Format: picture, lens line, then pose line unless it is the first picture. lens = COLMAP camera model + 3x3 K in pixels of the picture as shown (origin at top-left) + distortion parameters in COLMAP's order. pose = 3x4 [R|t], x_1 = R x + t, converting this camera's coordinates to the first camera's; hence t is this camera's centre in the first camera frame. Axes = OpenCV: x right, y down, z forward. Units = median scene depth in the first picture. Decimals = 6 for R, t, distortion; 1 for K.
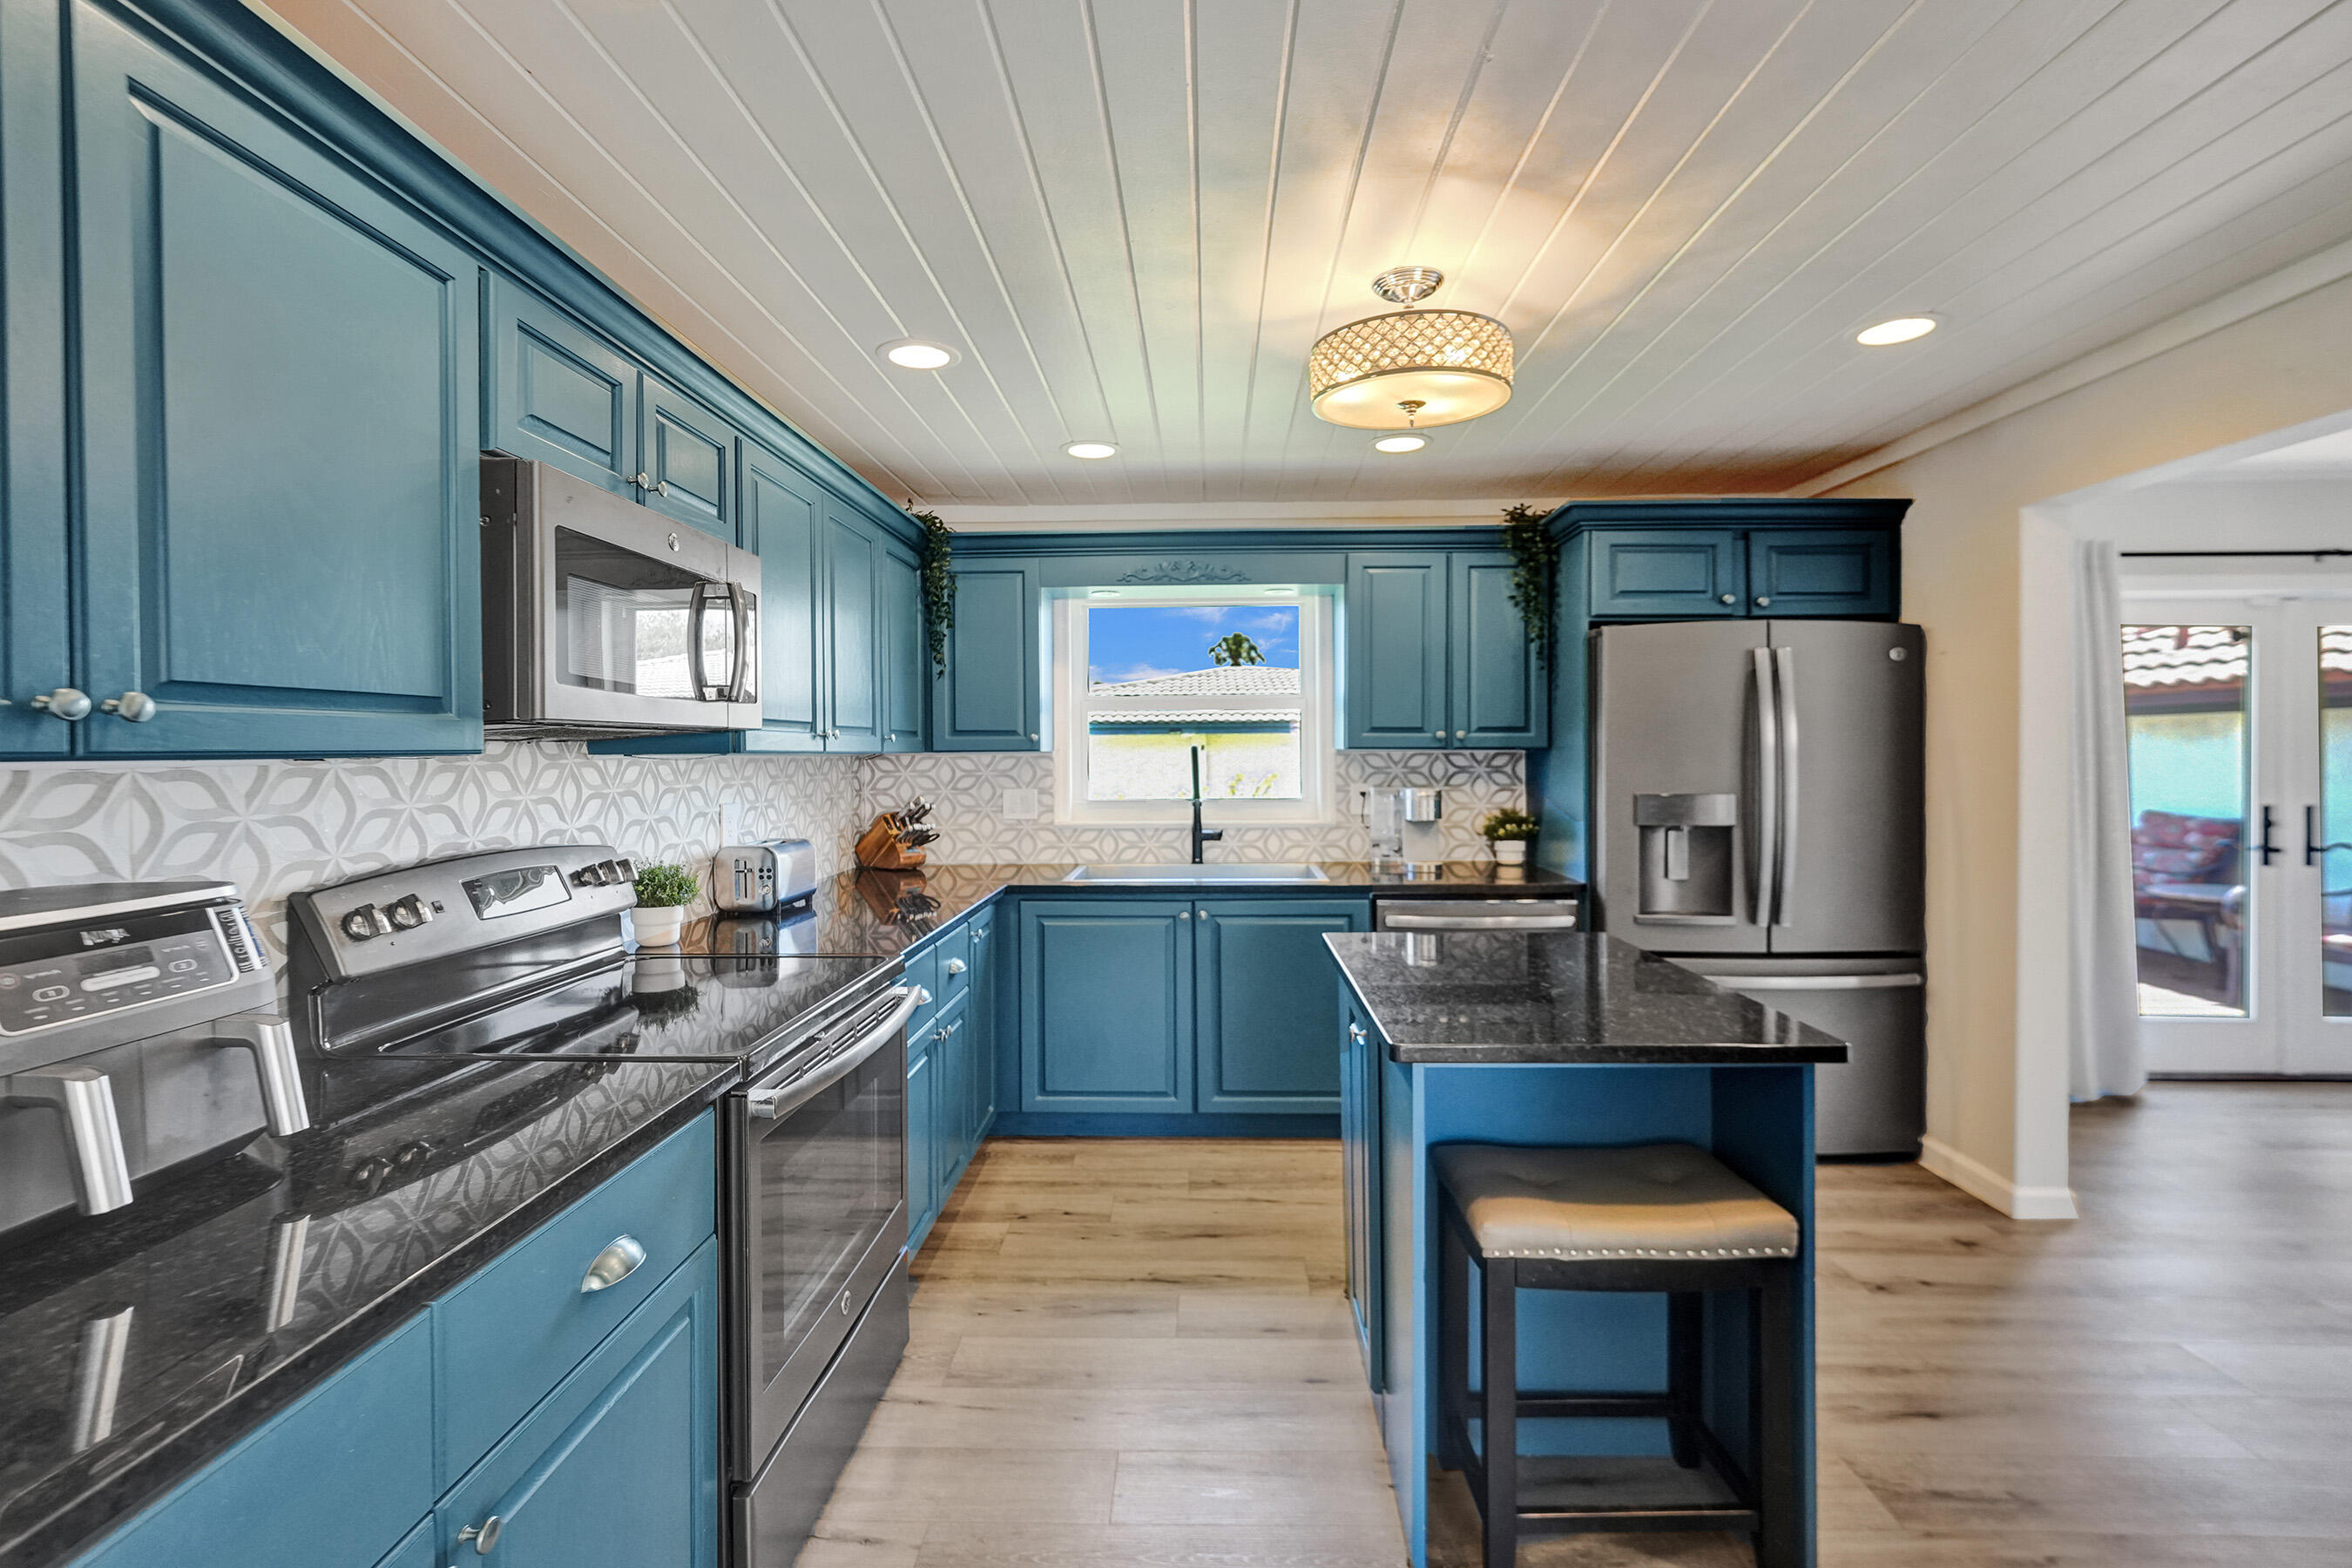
lens RADIAL K [[1078.4, 0, 1184.9], [0, 1078.4, 758.5], [0, 0, 1]] dist [-0.025880, 0.002044]
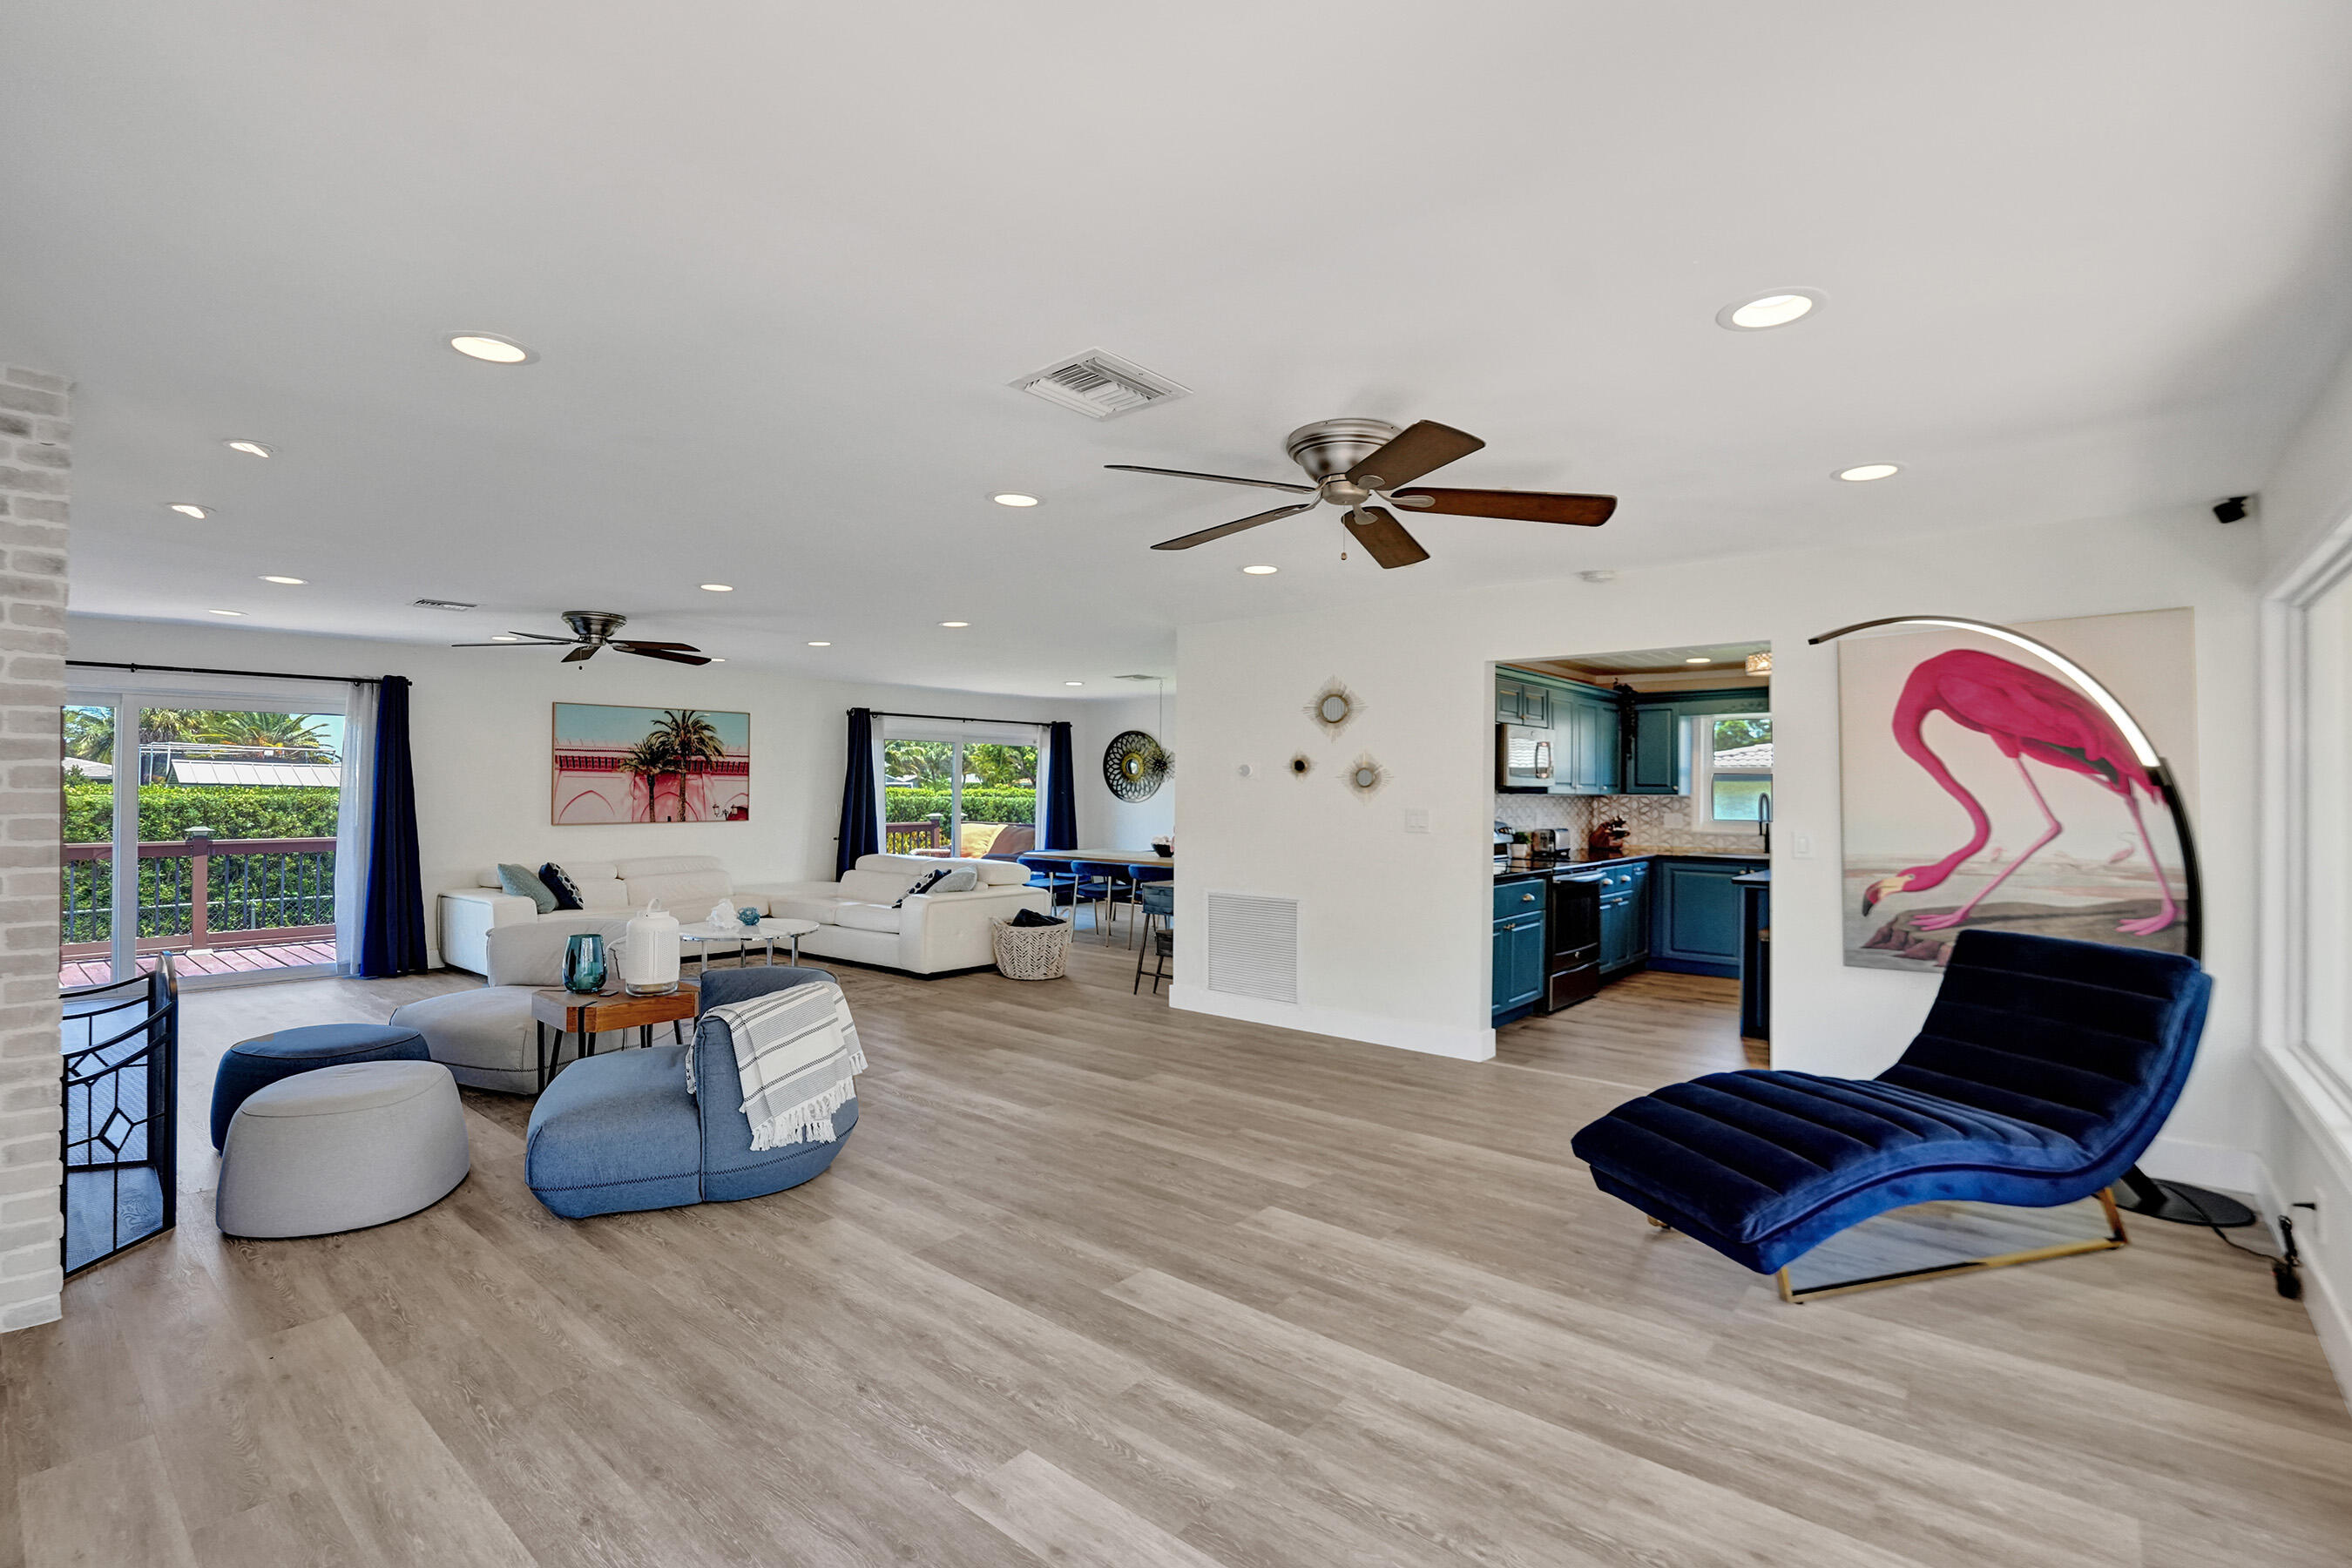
lens RADIAL K [[1078.4, 0, 1179.8], [0, 1078.4, 786.3], [0, 0, 1]] dist [-0.025880, 0.002044]
pose [[0.778222, 0.011227, -0.627889, 0.418255], [-0.018006, 0.999828, -0.004439, 0.003387], [0.627731, 0.014760, 0.778291, -1.230864]]
